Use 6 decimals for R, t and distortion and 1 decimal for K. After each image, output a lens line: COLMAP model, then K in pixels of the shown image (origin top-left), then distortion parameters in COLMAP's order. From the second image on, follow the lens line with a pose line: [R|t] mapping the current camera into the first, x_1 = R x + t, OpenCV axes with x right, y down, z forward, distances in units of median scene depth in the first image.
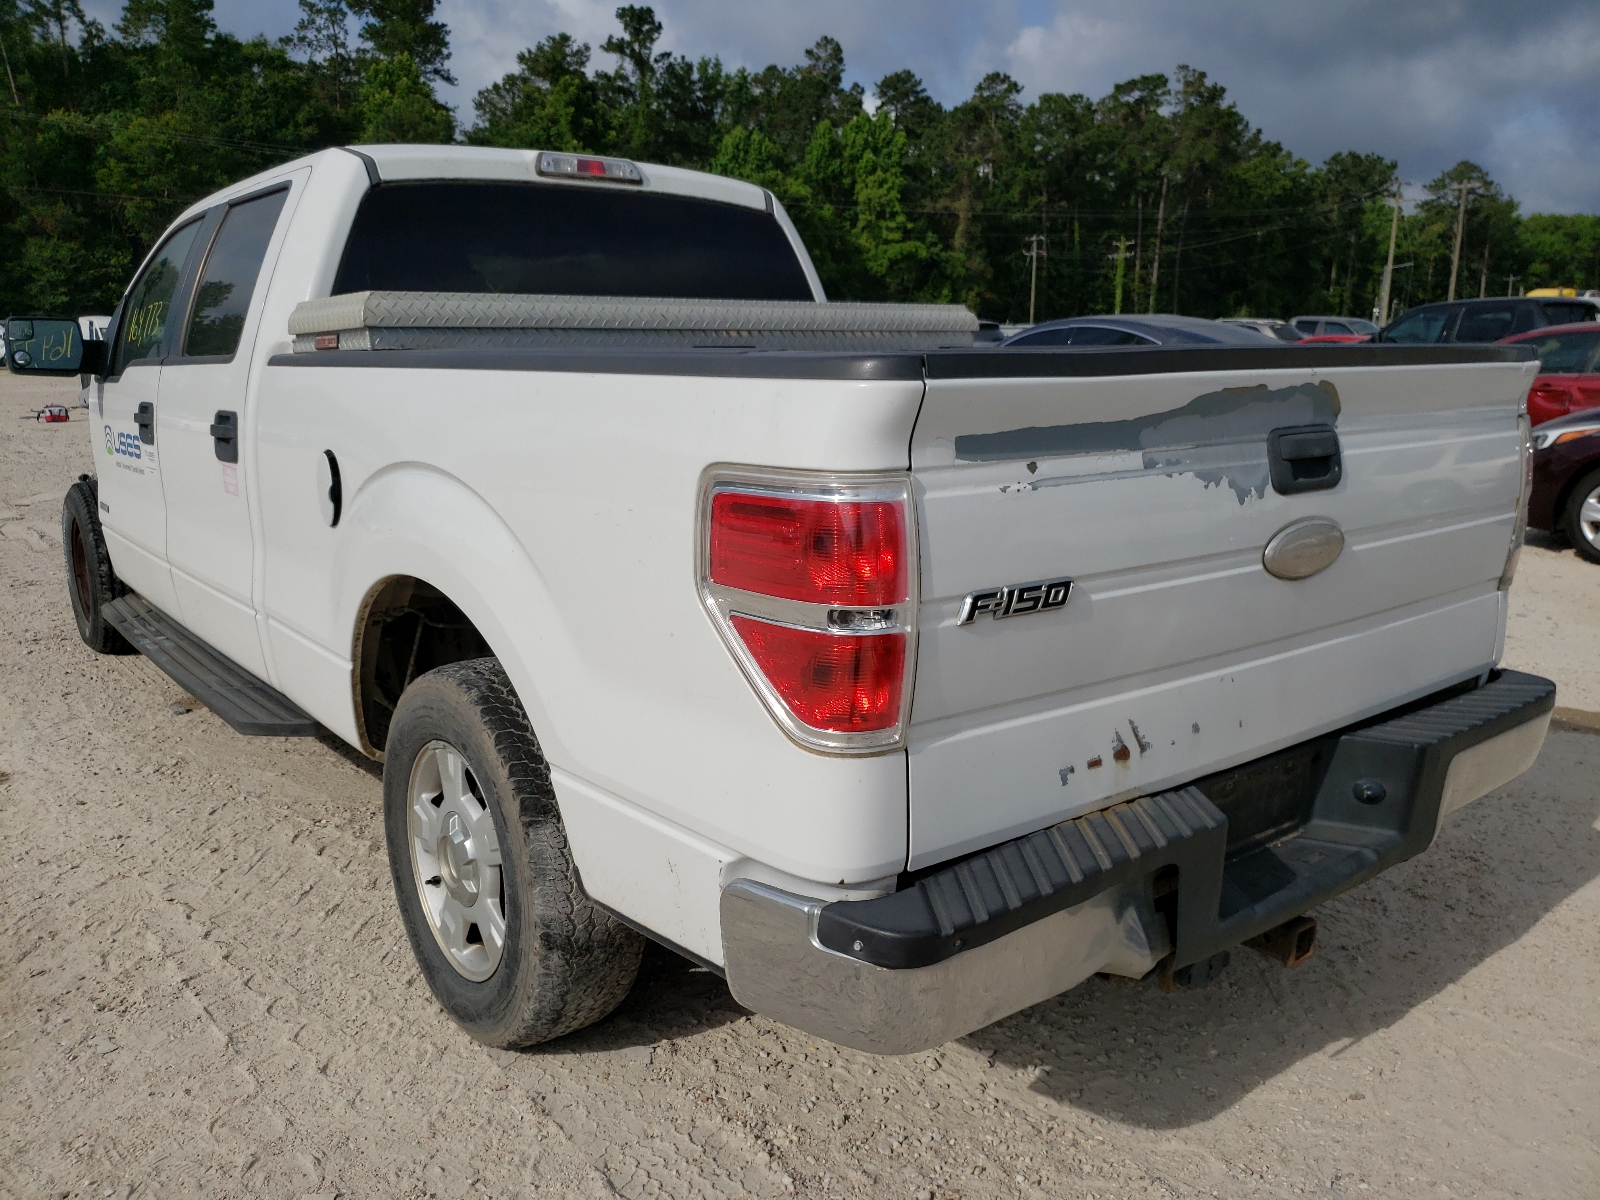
lens RADIAL K [[1267.2, 0, 783.3], [0, 1267.2, 599.8], [0, 0, 1]] dist [-0.011319, 0.037008]
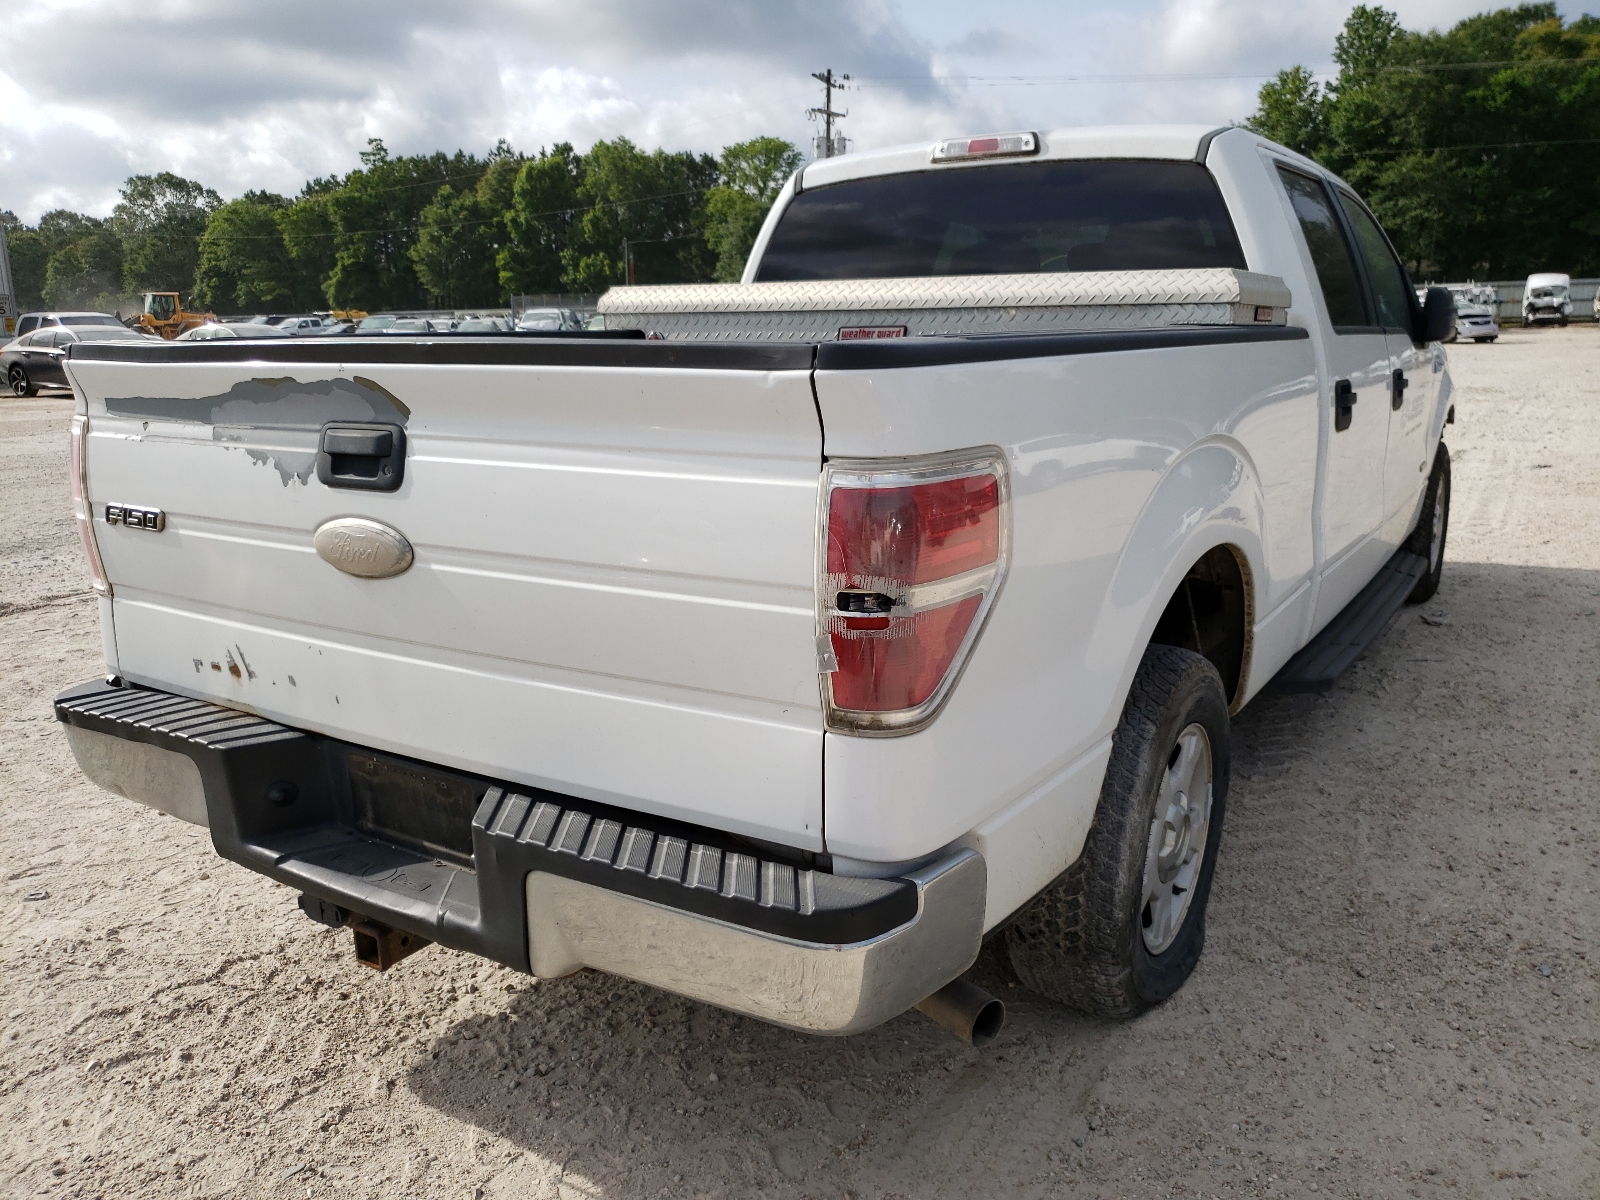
lens RADIAL K [[1267.2, 0, 782.9], [0, 1267.2, 603.5], [0, 0, 1]] dist [-0.011319, 0.037008]
pose [[0.329472, 0.207620, -0.921055, 1.538247], [-0.178159, 0.971669, 0.155300, -0.224330], [0.927204, 0.112927, 0.357127, 1.027801]]
